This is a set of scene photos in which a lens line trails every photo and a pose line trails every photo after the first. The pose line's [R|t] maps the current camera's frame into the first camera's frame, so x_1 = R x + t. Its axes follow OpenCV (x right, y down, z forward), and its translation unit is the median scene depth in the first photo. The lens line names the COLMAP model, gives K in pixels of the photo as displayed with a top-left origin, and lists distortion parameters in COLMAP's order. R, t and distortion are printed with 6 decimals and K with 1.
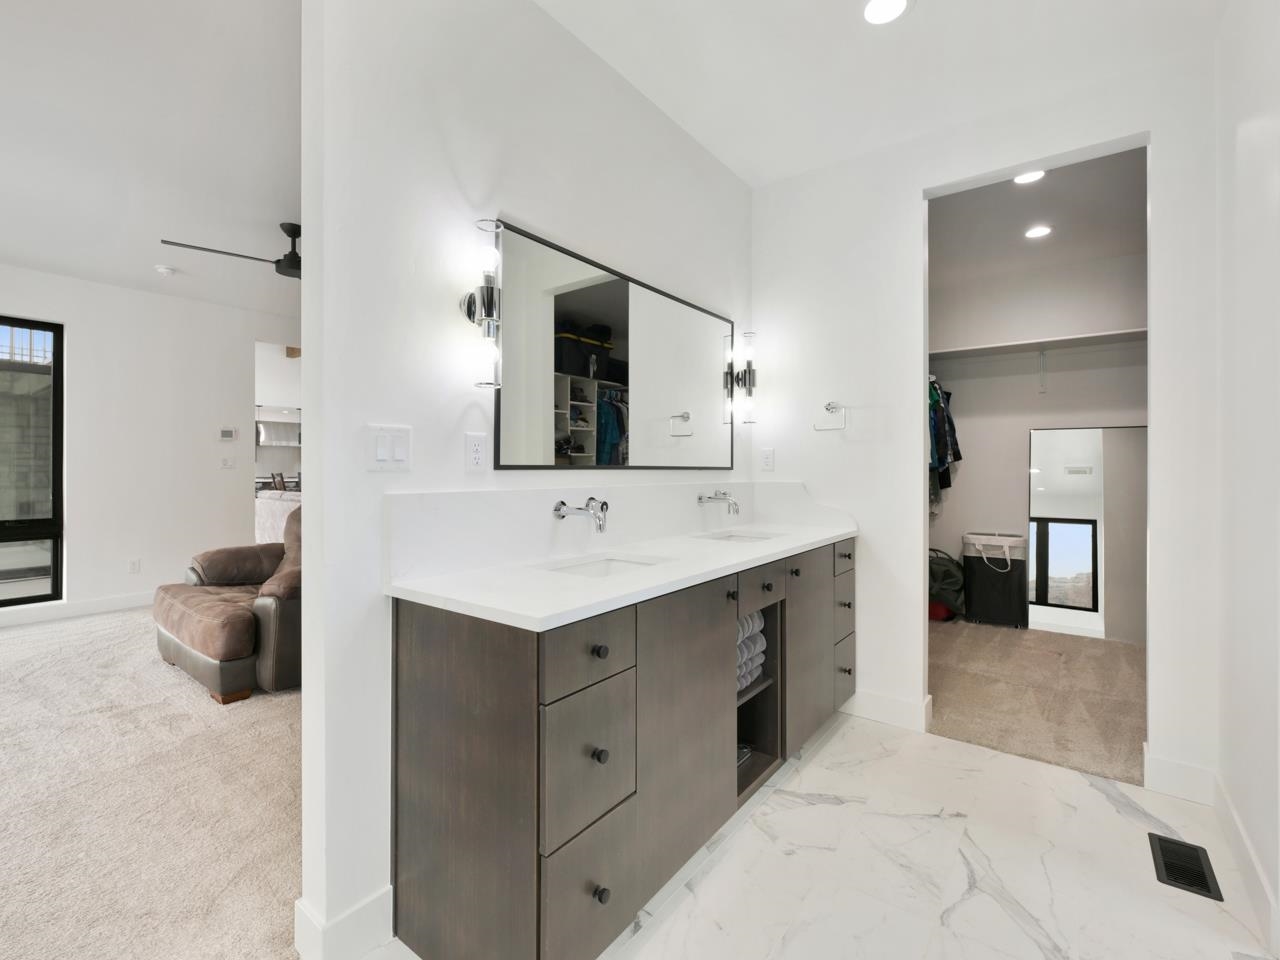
lens RADIAL K [[571.8, 0, 639.5], [0, 571.8, 466.3], [0, 0, 1]] dist [-0.033140, -0.000122]
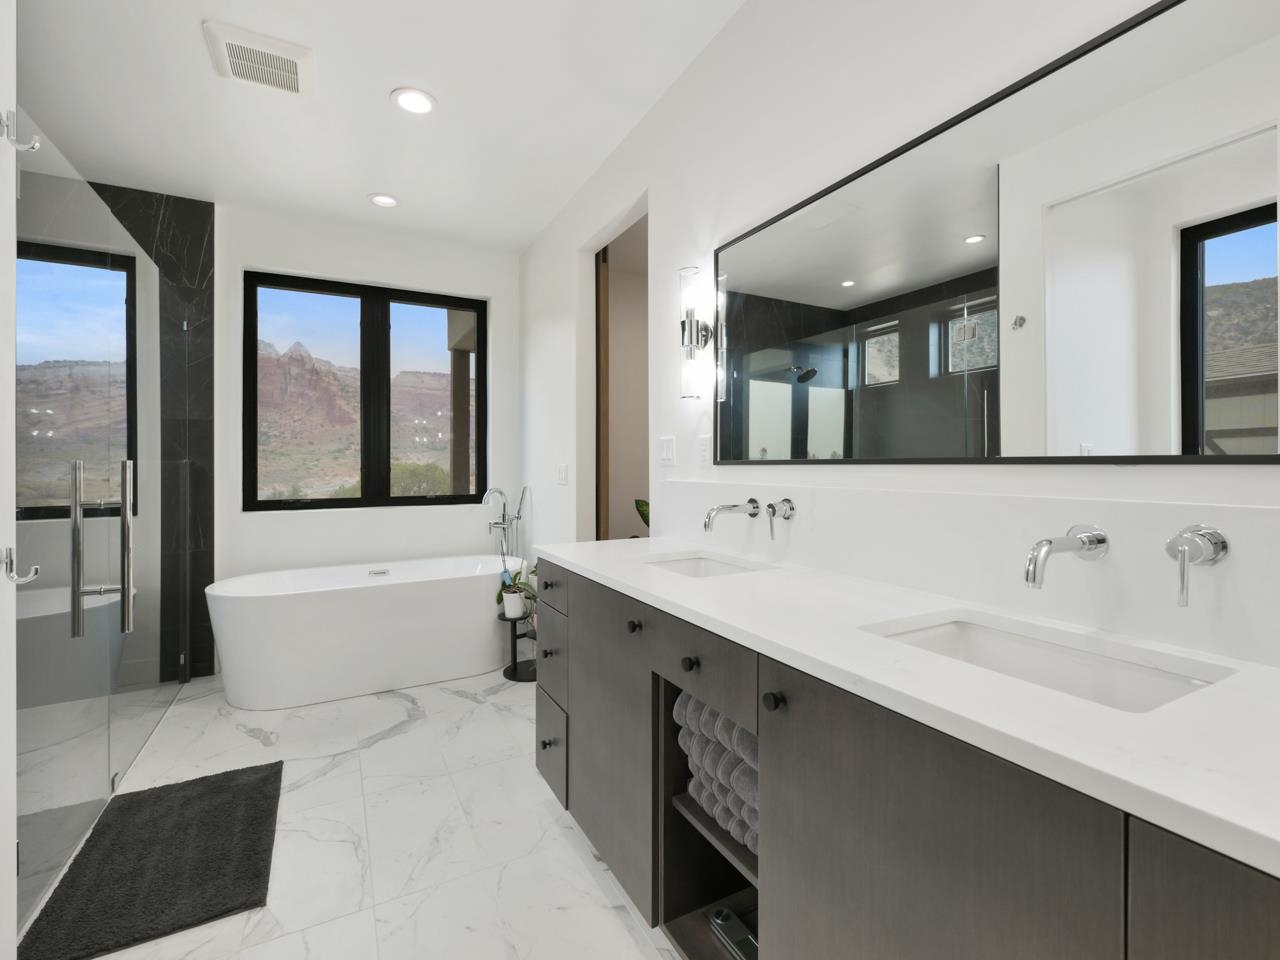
lens RADIAL K [[571.8, 0, 639.5], [0, 571.8, 466.3], [0, 0, 1]] dist [-0.033140, -0.000122]
pose [[-0.419455, -0.000224, -0.907776, 0.896042], [0.004968, 0.999984, -0.002542, 0.010764], [0.907763, -0.005576, -0.419447, 1.379607]]
